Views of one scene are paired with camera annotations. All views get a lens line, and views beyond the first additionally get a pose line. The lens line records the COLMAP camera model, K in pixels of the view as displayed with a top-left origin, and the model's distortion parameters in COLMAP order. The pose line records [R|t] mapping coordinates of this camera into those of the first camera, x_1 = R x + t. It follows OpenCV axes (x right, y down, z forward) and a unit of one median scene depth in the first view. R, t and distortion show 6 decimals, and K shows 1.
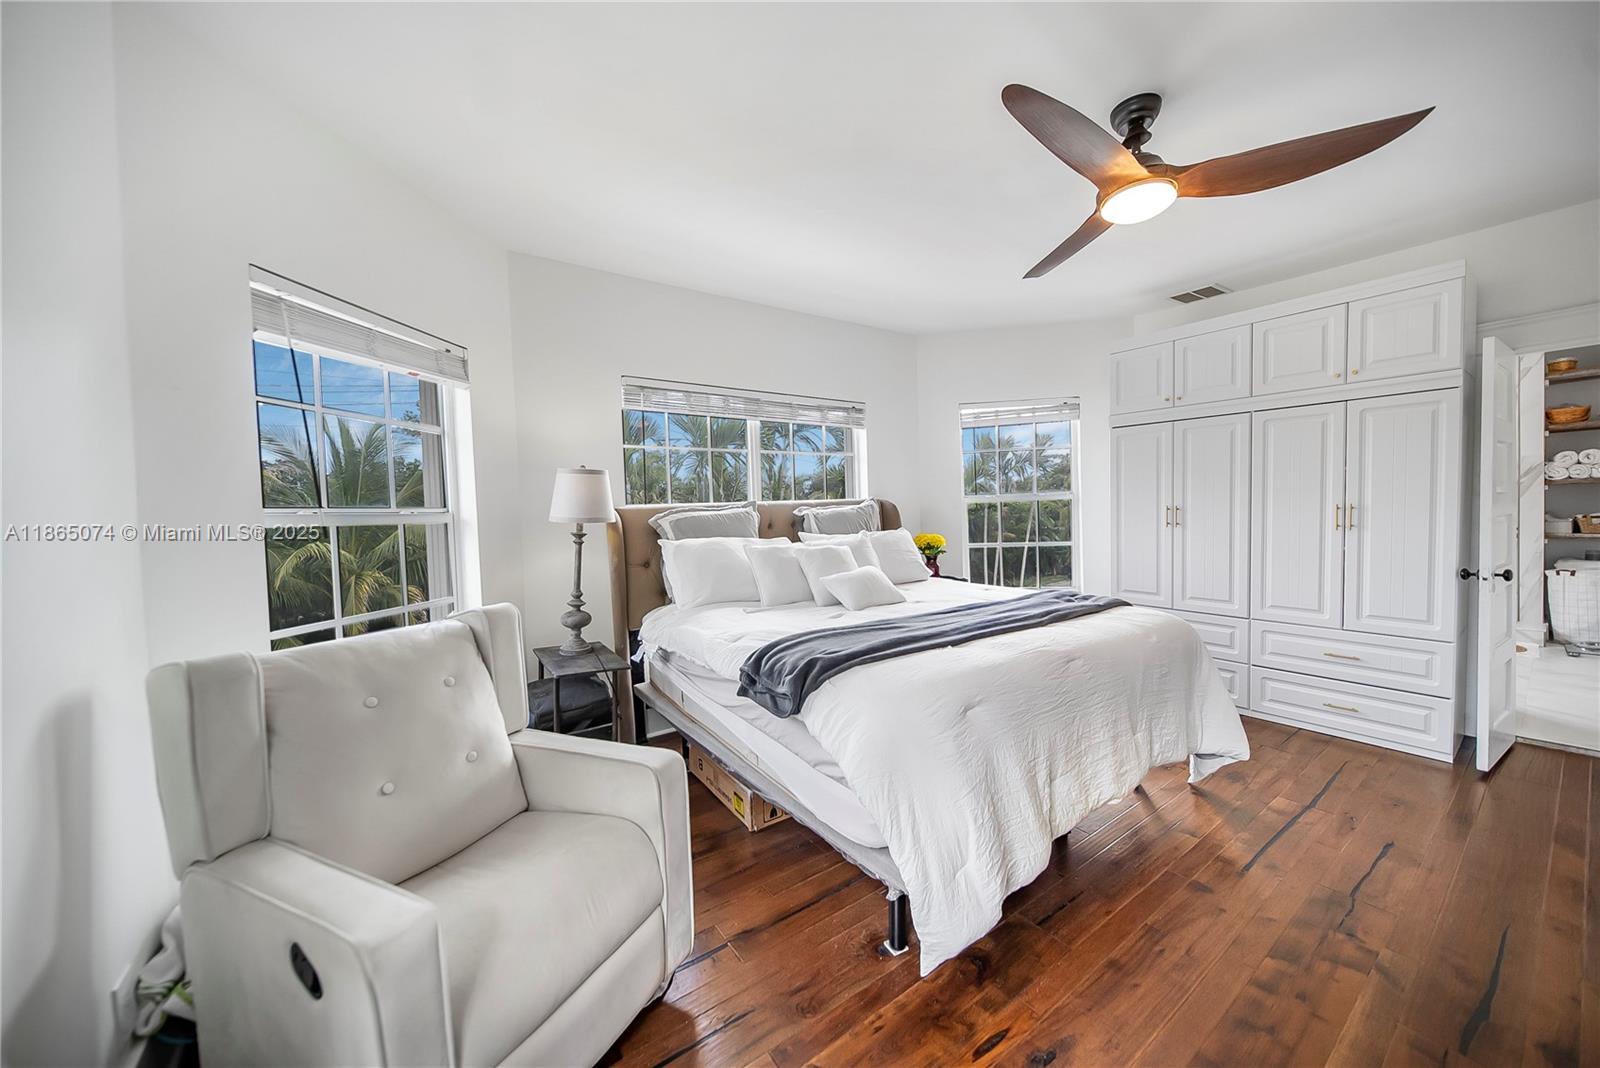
lens RADIAL K [[557.8, 0, 789.4], [0, 557.8, 535.0], [0, 0, 1]] dist [-0.002020, -0.000215]
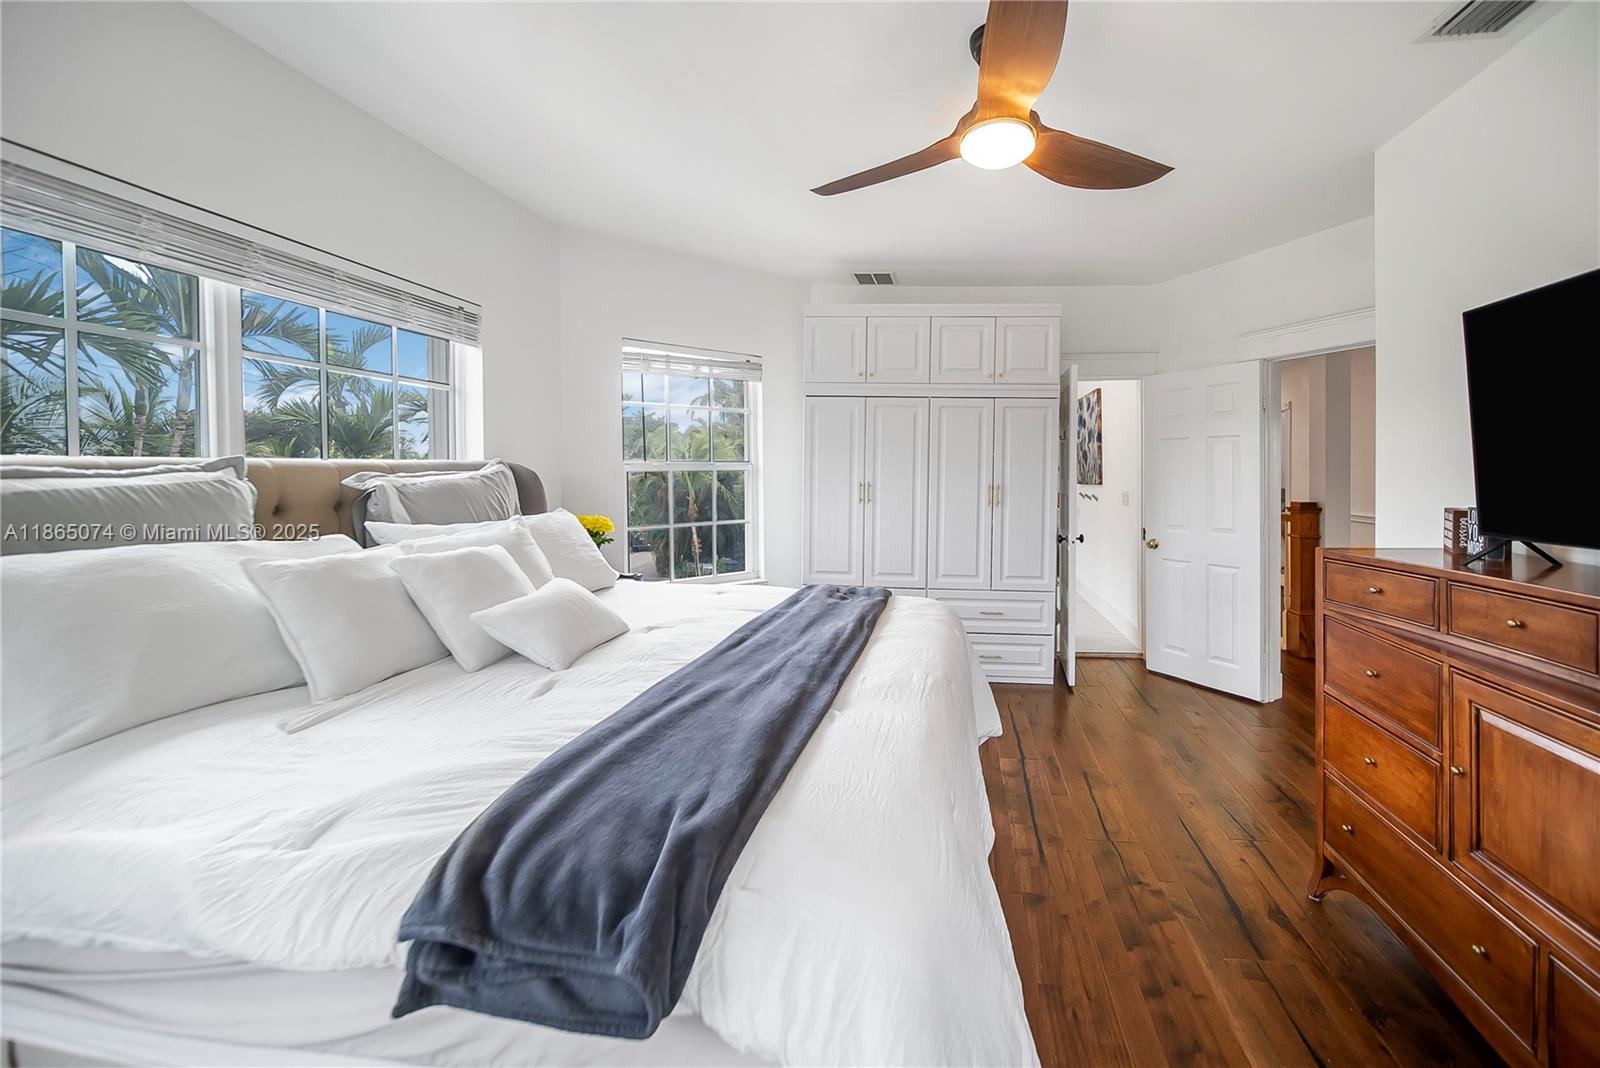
lens RADIAL K [[604.6, 0, 899.6], [0, 604.6, 480.4], [0, 0, 1]] dist [0.000263, 0.000033]
pose [[0.629911, 0.018245, 0.776453, -0.110470], [0.012777, 0.999345, -0.033848, -0.018949], [-0.776563, 0.031242, 0.629265, 0.286636]]
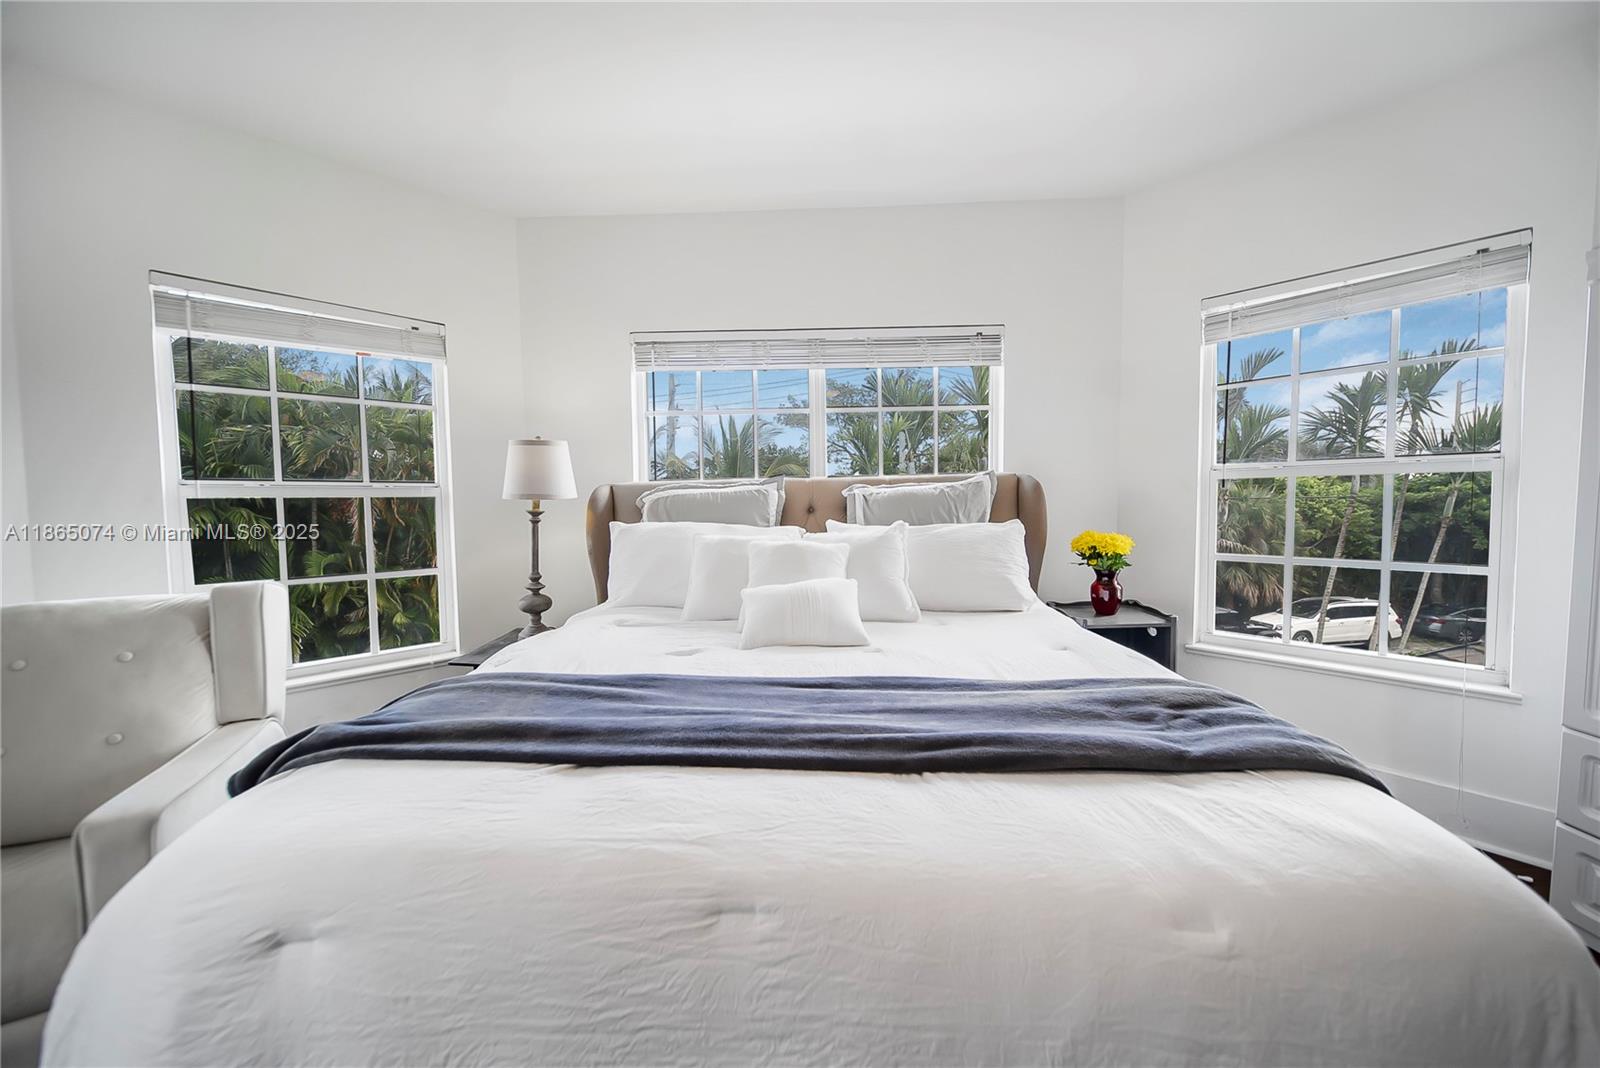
lens RADIAL K [[557.8, 0, 789.4], [0, 557.8, 535.0], [0, 0, 1]] dist [-0.002020, -0.000215]
pose [[0.808943, 0.058476, -0.584972, 0.412017], [-0.036887, 0.998129, 0.048768, -0.019614], [0.586729, -0.017873, 0.809586, 0.414058]]
